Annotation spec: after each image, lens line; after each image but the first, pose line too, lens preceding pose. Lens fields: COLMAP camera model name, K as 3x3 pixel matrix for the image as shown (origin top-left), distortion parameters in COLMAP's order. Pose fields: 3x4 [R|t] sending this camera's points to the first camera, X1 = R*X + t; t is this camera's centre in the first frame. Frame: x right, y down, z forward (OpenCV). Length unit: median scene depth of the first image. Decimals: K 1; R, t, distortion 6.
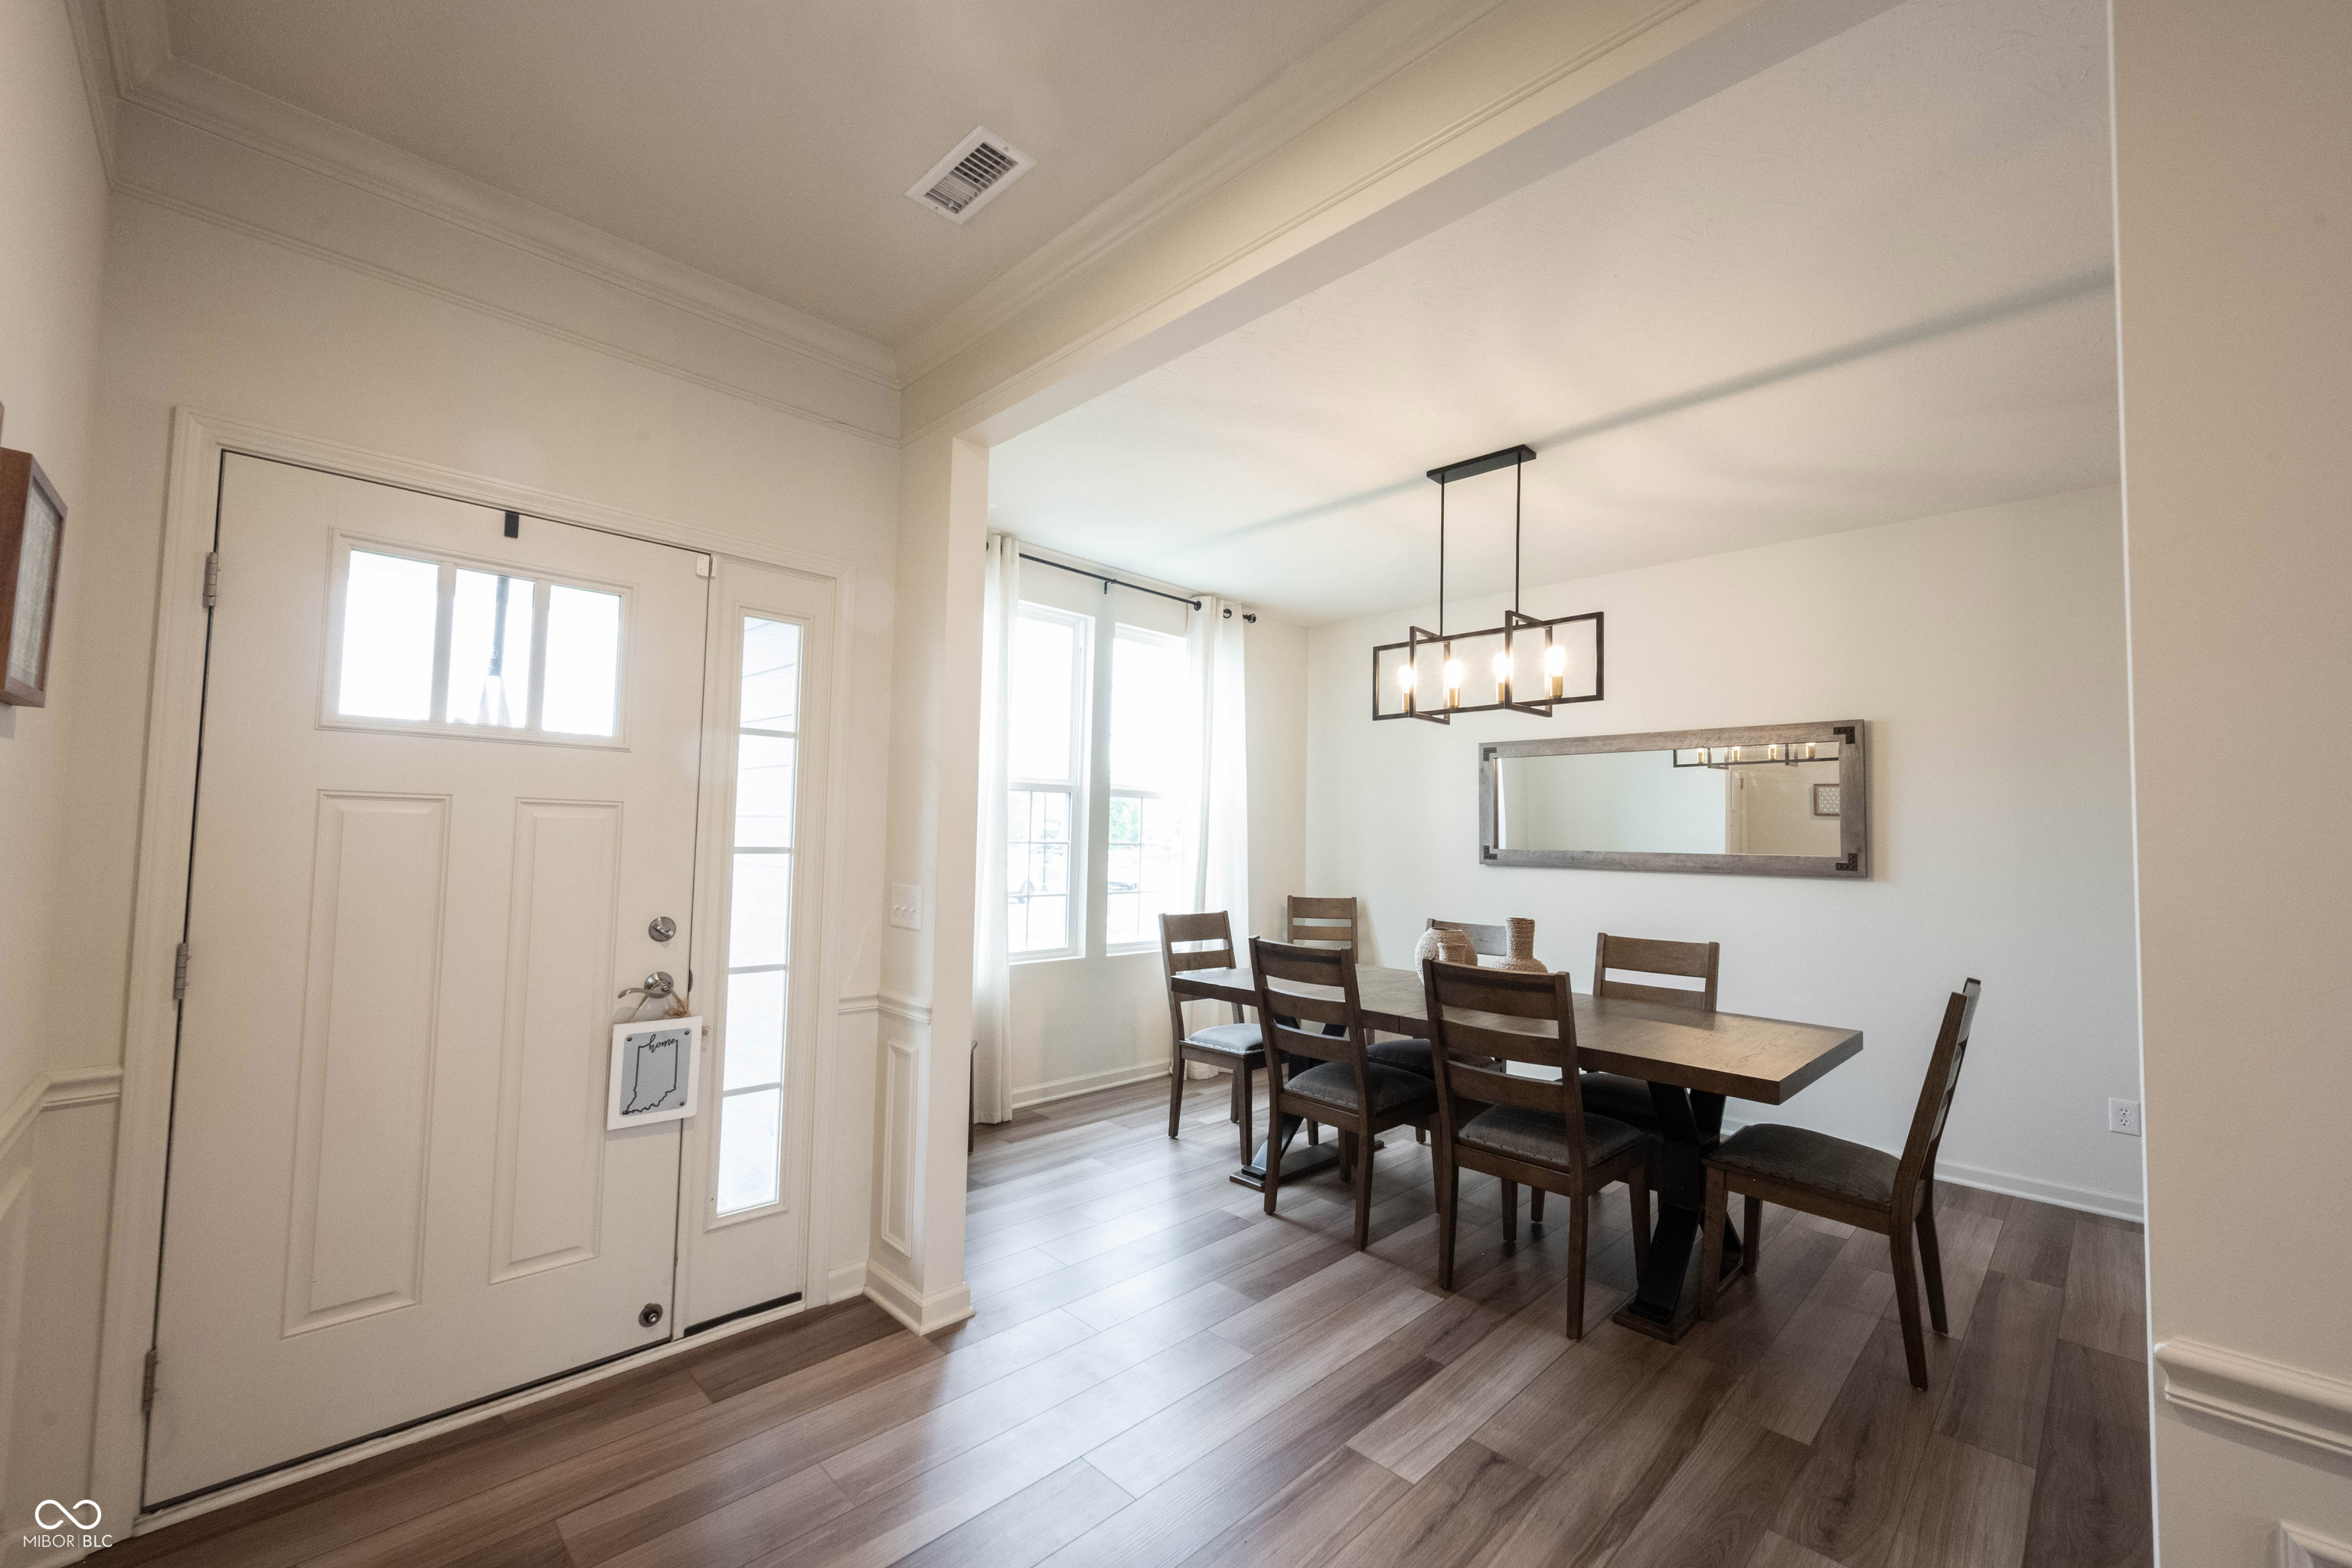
lens RADIAL K [[929.3, 0, 1176.0], [0, 929.3, 784.0], [0, 0, 1]] dist [0.000294, 0.000211]
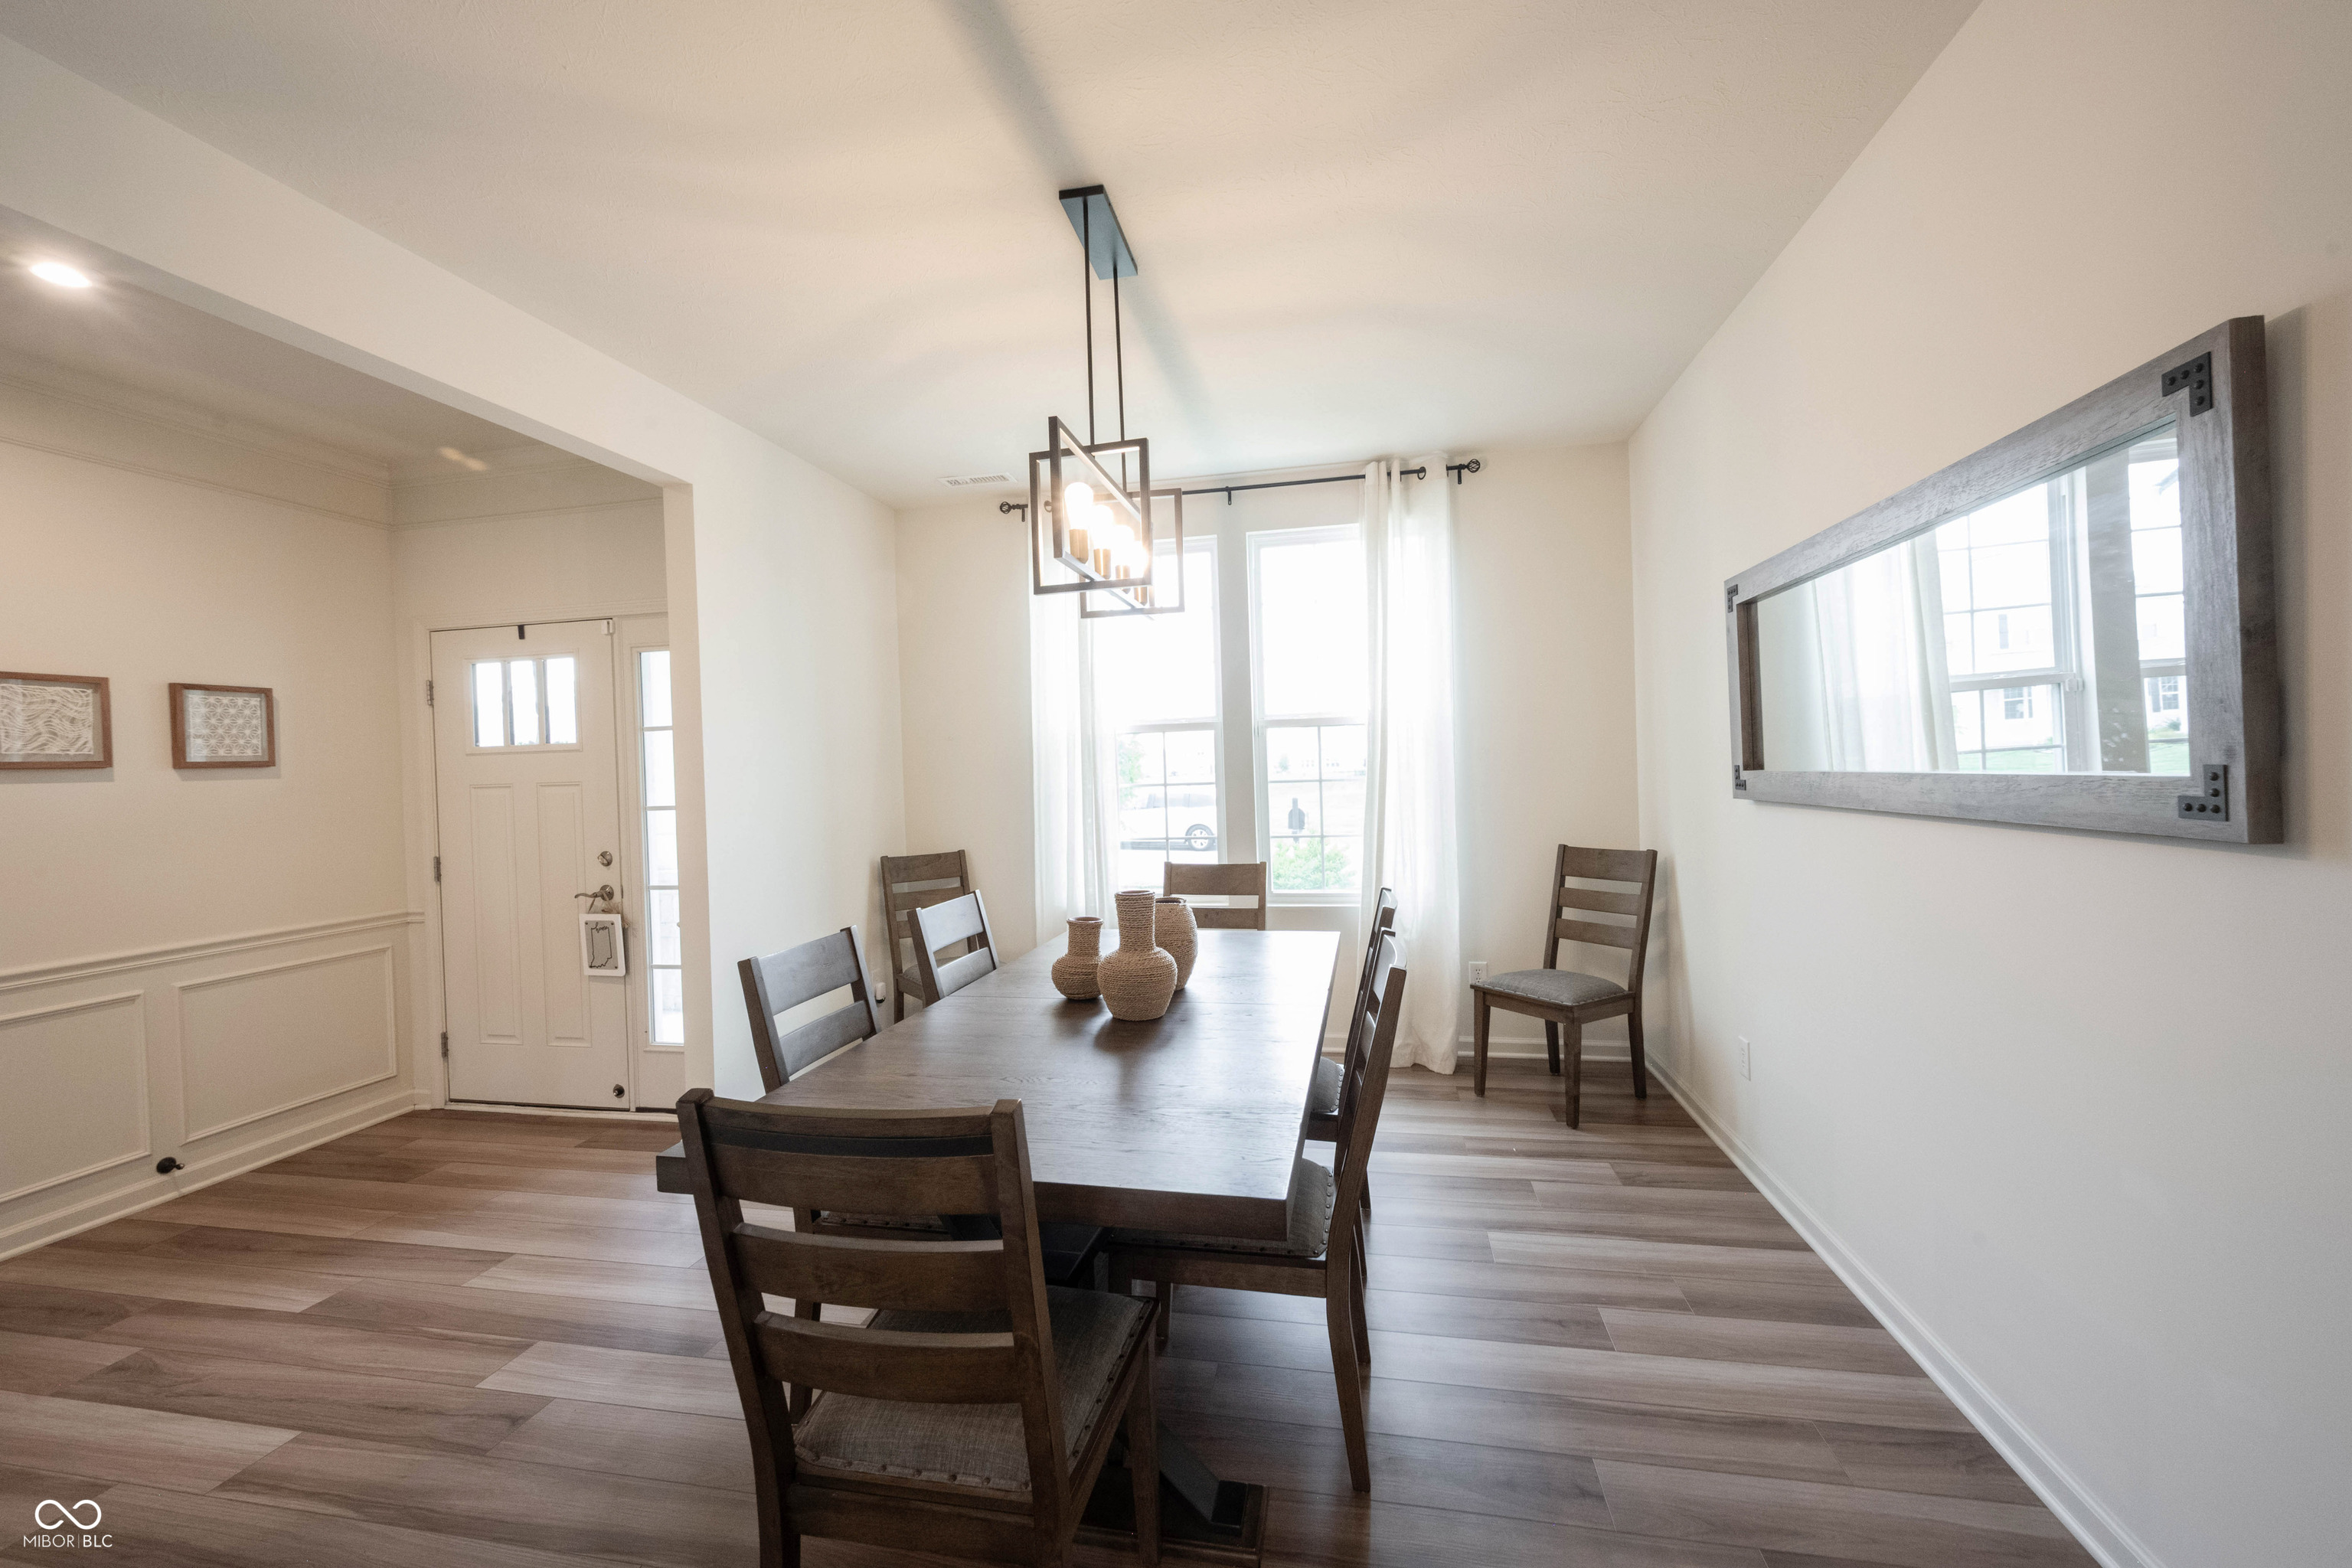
lens RADIAL K [[938.5, 0, 1180.3], [0, 938.5, 773.2], [0, 0, 1]] dist [-0.001190, -0.000064]
pose [[0.558144, -0.035504, -0.828984, 1.372504], [0.090308, 0.995748, 0.018158, 0.069367], [0.824815, -0.084999, 0.558978, 0.929865]]
